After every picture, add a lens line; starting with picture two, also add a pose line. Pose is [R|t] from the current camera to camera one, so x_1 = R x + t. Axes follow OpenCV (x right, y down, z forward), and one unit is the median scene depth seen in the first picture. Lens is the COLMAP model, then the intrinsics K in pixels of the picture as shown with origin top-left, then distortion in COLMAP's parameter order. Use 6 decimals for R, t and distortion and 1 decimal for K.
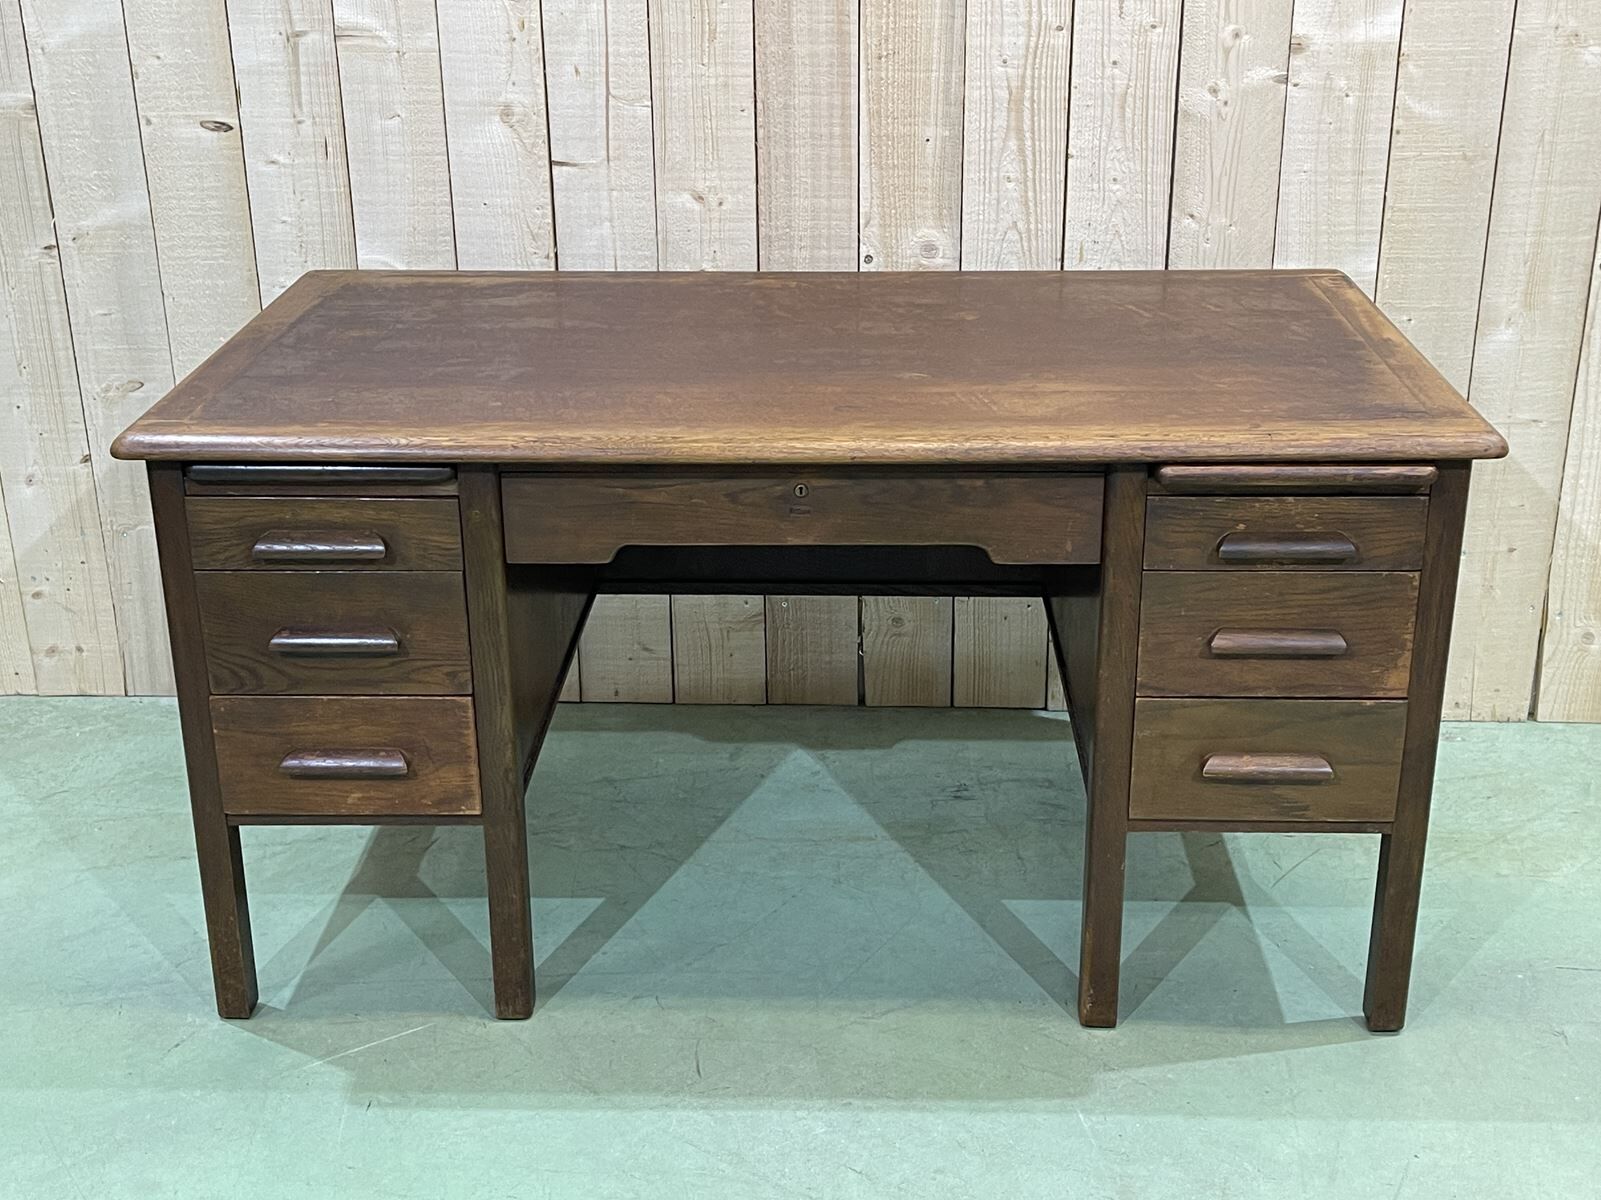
lens RADIAL K [[2018.1, 0, 803.2], [0, 2018.1, 600.6], [0, 0, 1]] dist [0.121874, -0.337971]
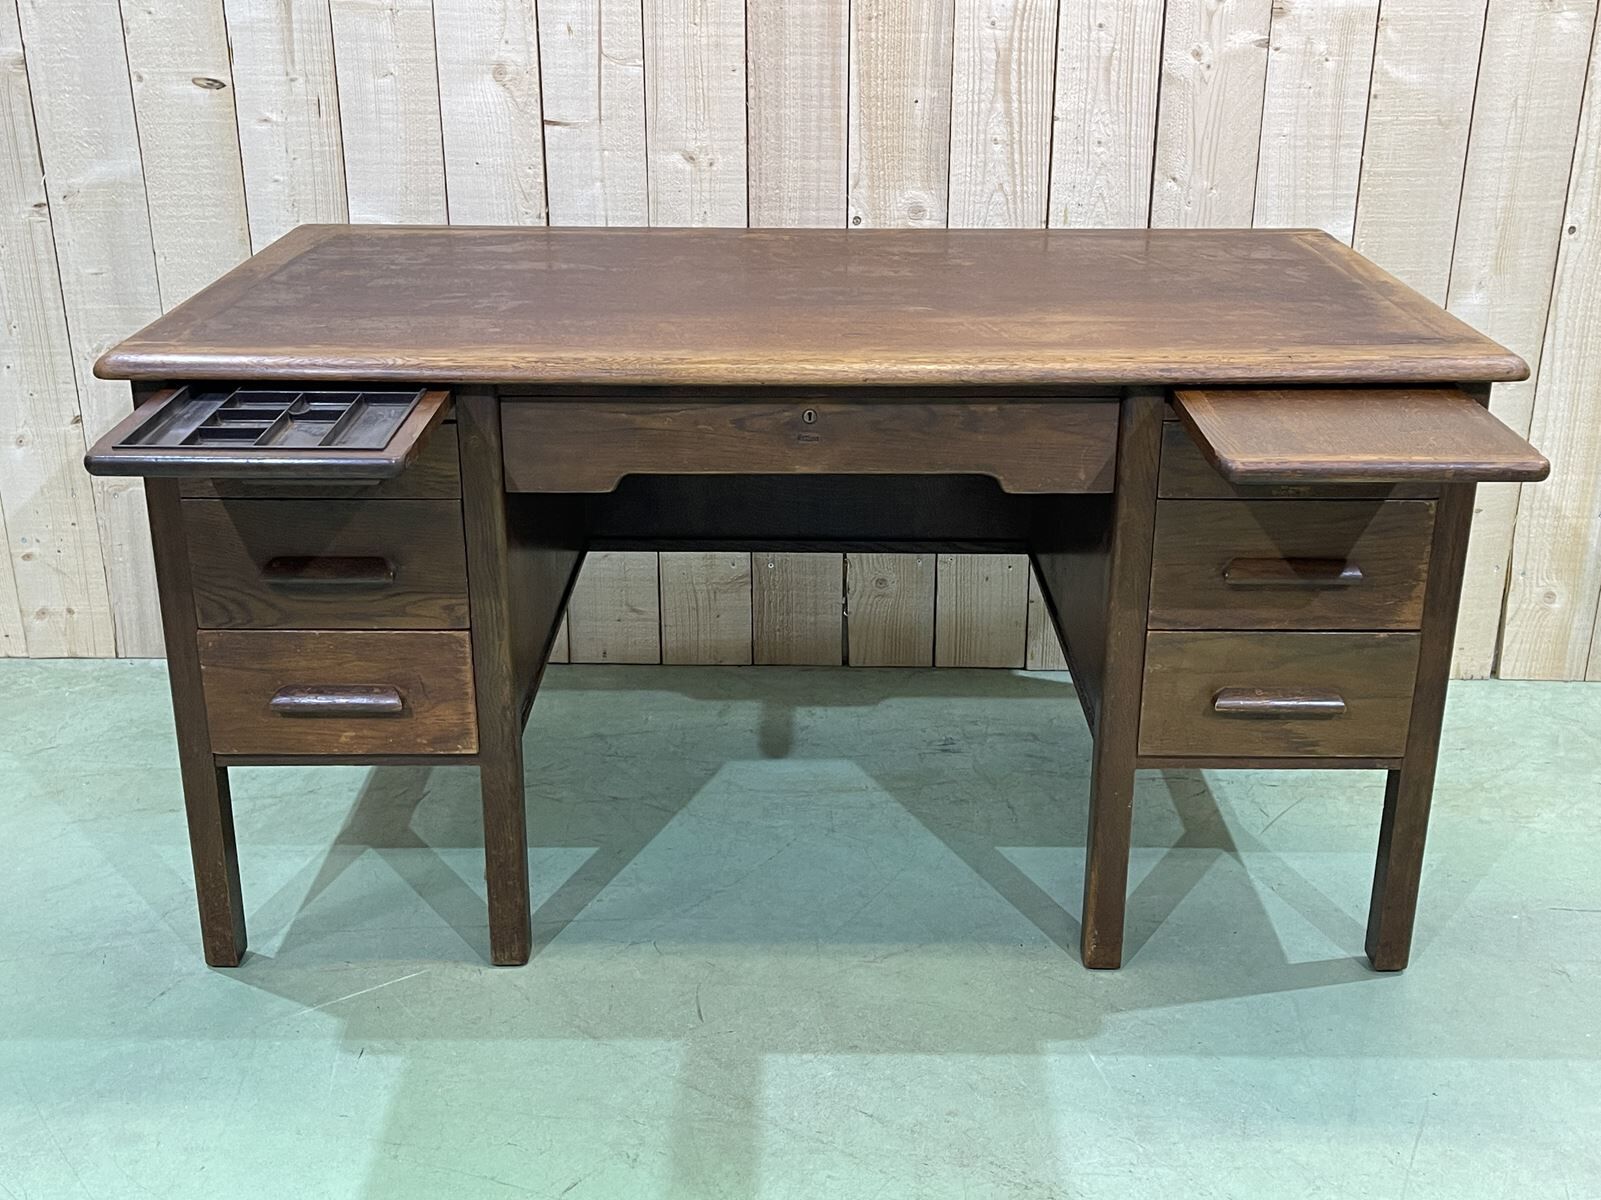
lens RADIAL K [[1808.9, 0, 807.4], [0, 1808.9, 599.0], [0, 0, 1]] dist [0.081449, -0.147273]
pose [[0.999412, 0.000292, 0.034301, -0.024823], [0.000198, 0.999898, -0.014278, 0.035699], [-0.034302, 0.014276, 0.999310, 0.098082]]
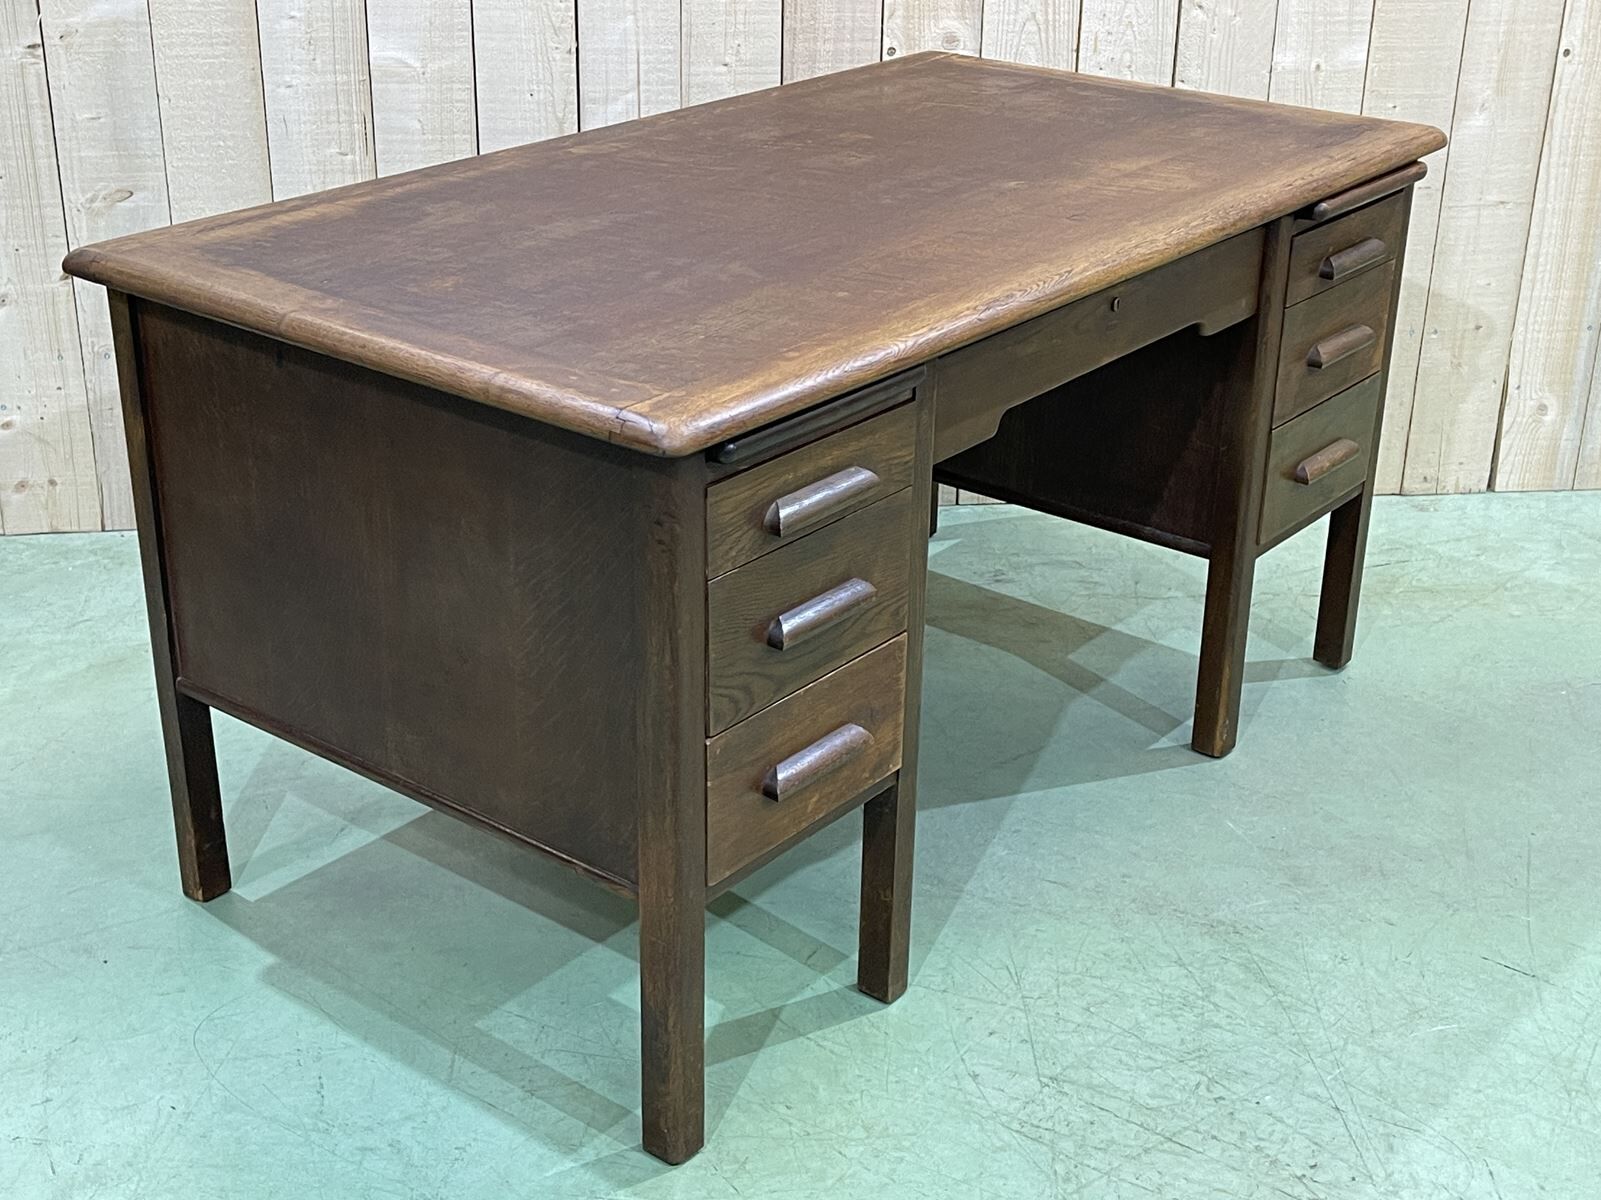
lens RADIAL K [[2198.9, 0, 800.5], [0, 2198.9, 600.0], [0, 0, 1]] dist [0.132440, -0.400822]
pose [[0.982570, -0.049495, 0.179183, -0.233509], [0.043585, 0.998373, 0.036774, 0.064335], [-0.180712, -0.028323, 0.983128, -0.087490]]
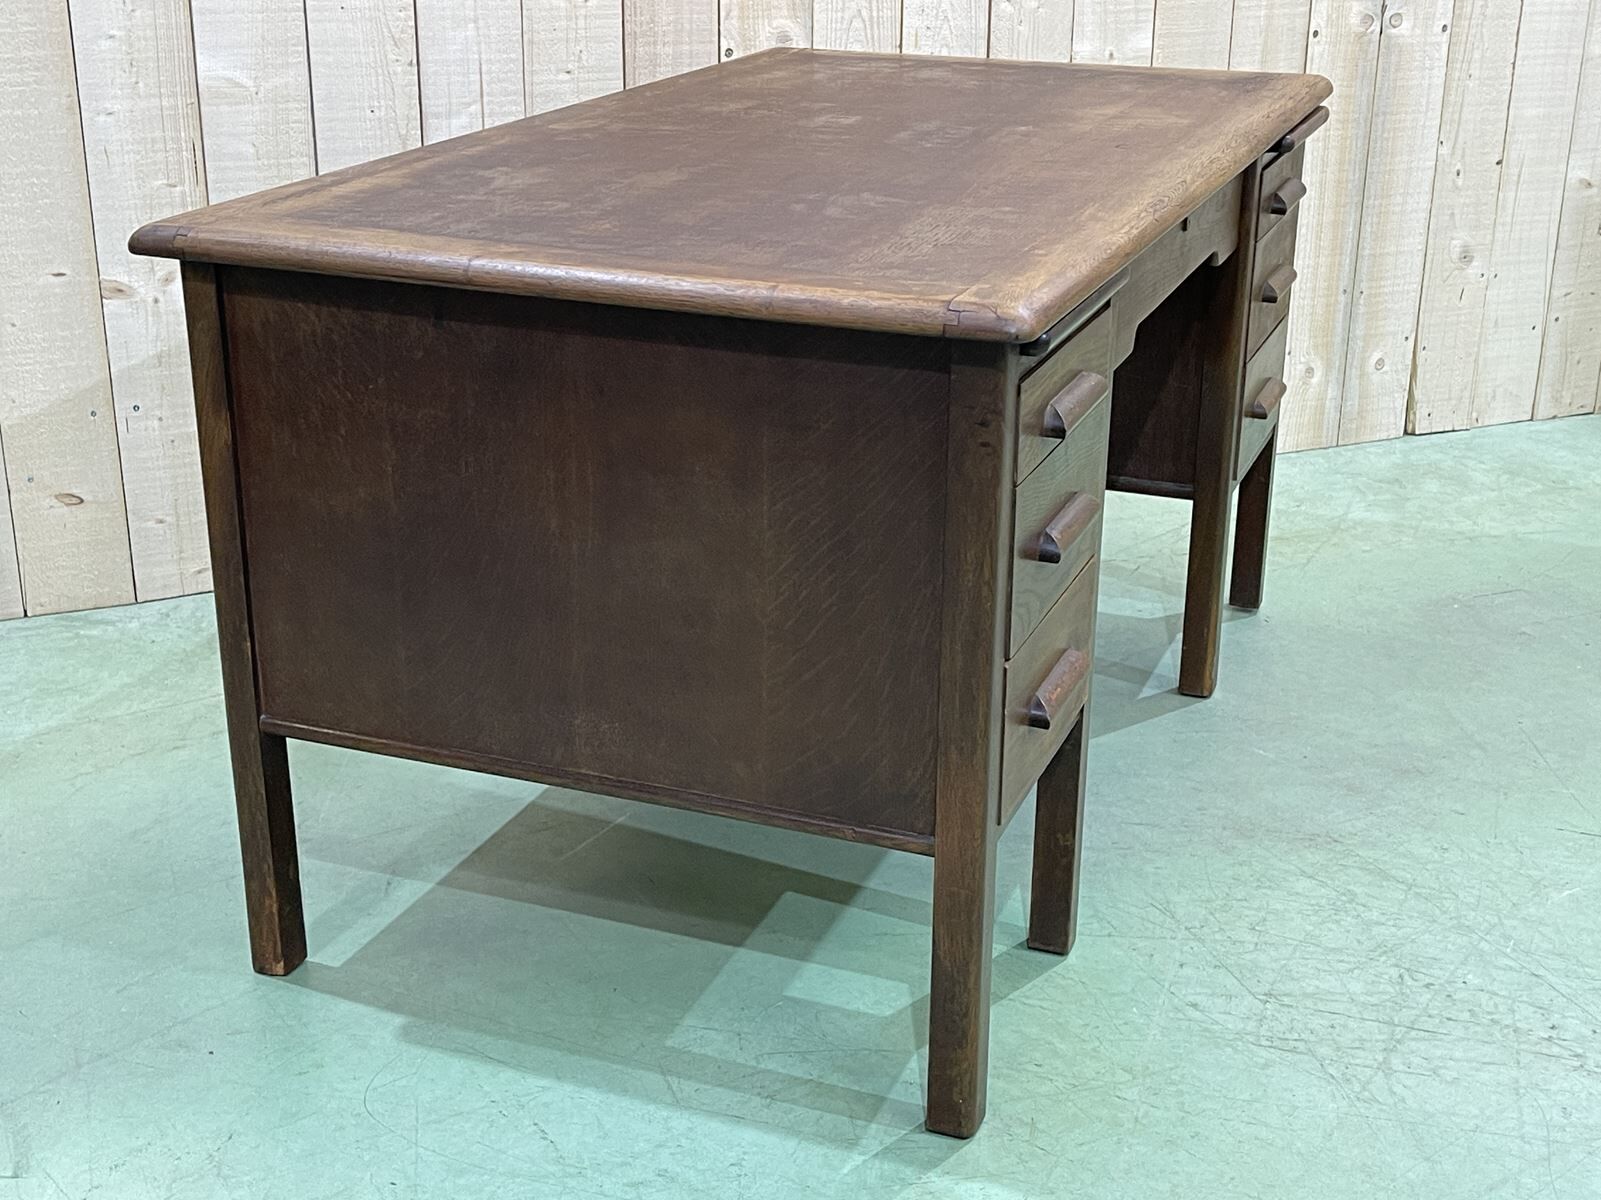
lens RADIAL K [[2150.9, 0, 806.8], [0, 2150.9, 599.7], [0, 0, 1]] dist [0.125557, -0.372728]
pose [[0.883593, -0.146172, 0.444857, -0.467840], [0.158864, 0.987261, 0.008854, 0.098033], [-0.440484, 0.062849, 0.895558, 0.047277]]
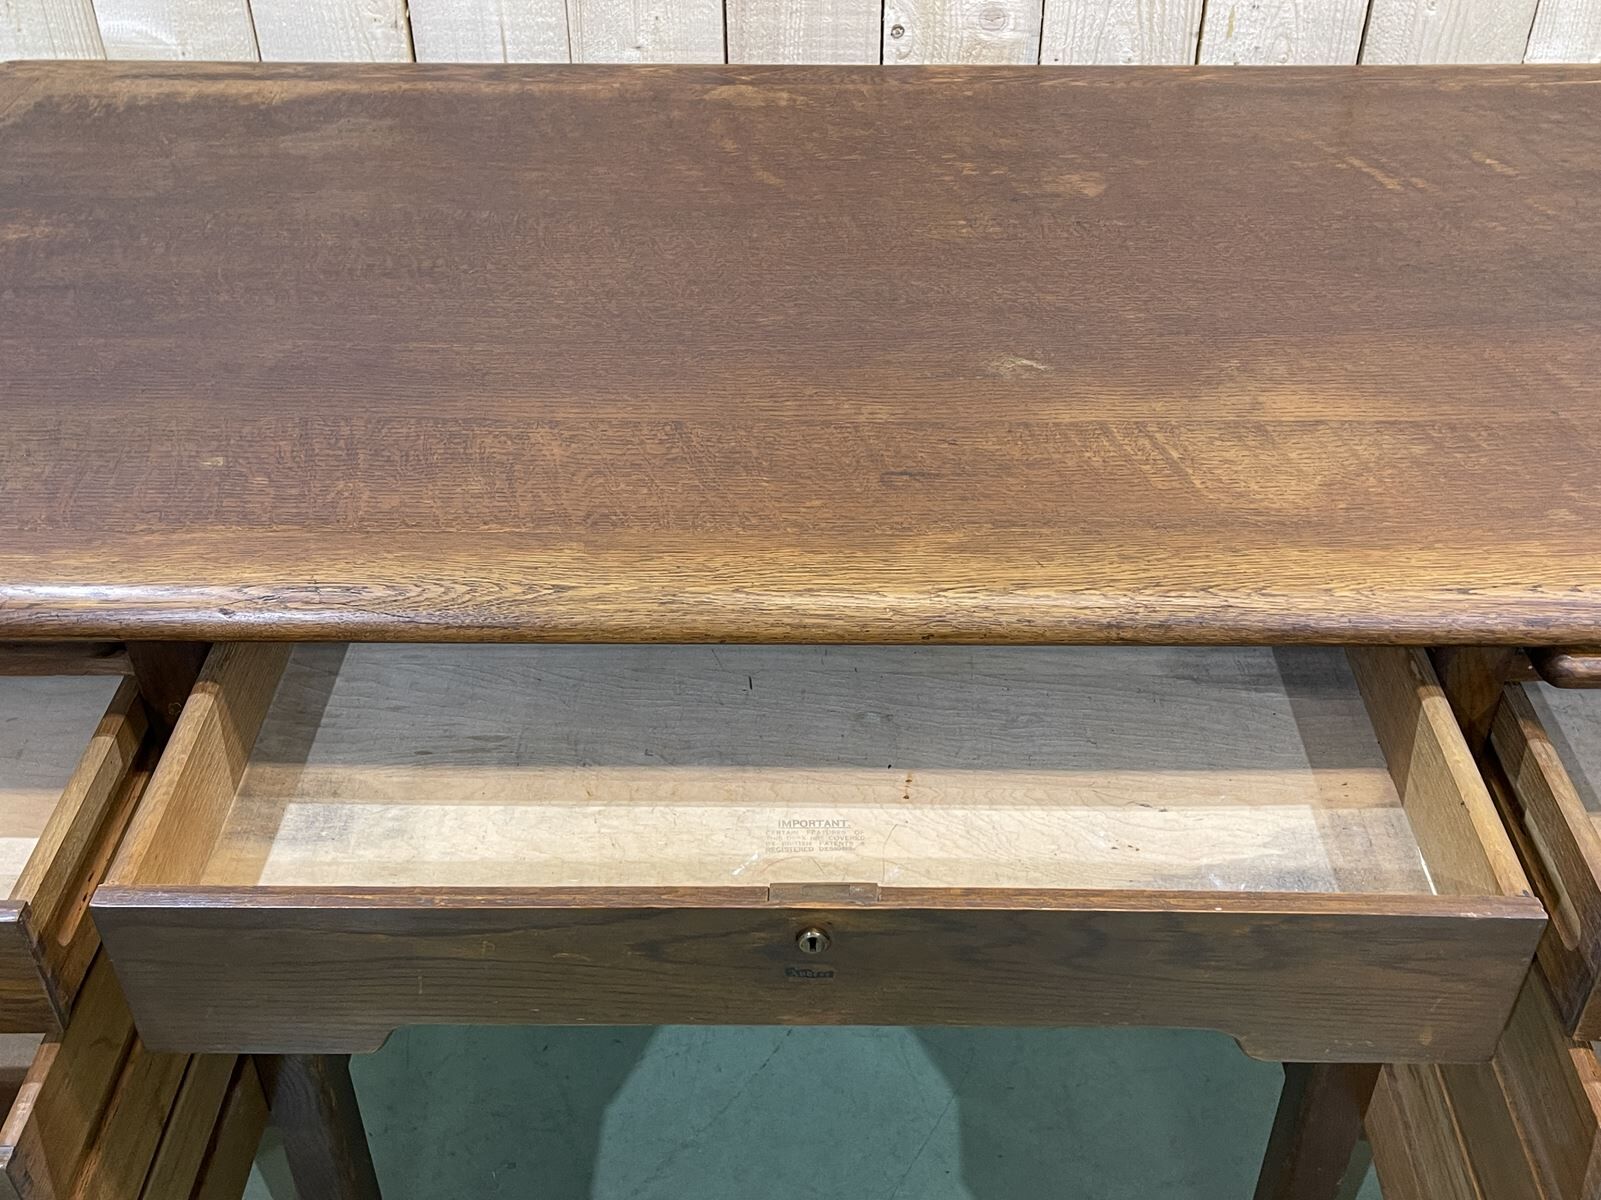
lens RADIAL K [[1660.0, 0, 805.2], [0, 1660.0, 604.5], [0, 0, 1]] dist [0.068980, -0.101929]
pose [[0.999759, -0.007457, 0.020651, -0.009615], [0.001886, 0.966246, 0.257615, -0.135828], [-0.021875, -0.257514, 0.966027, 0.463450]]
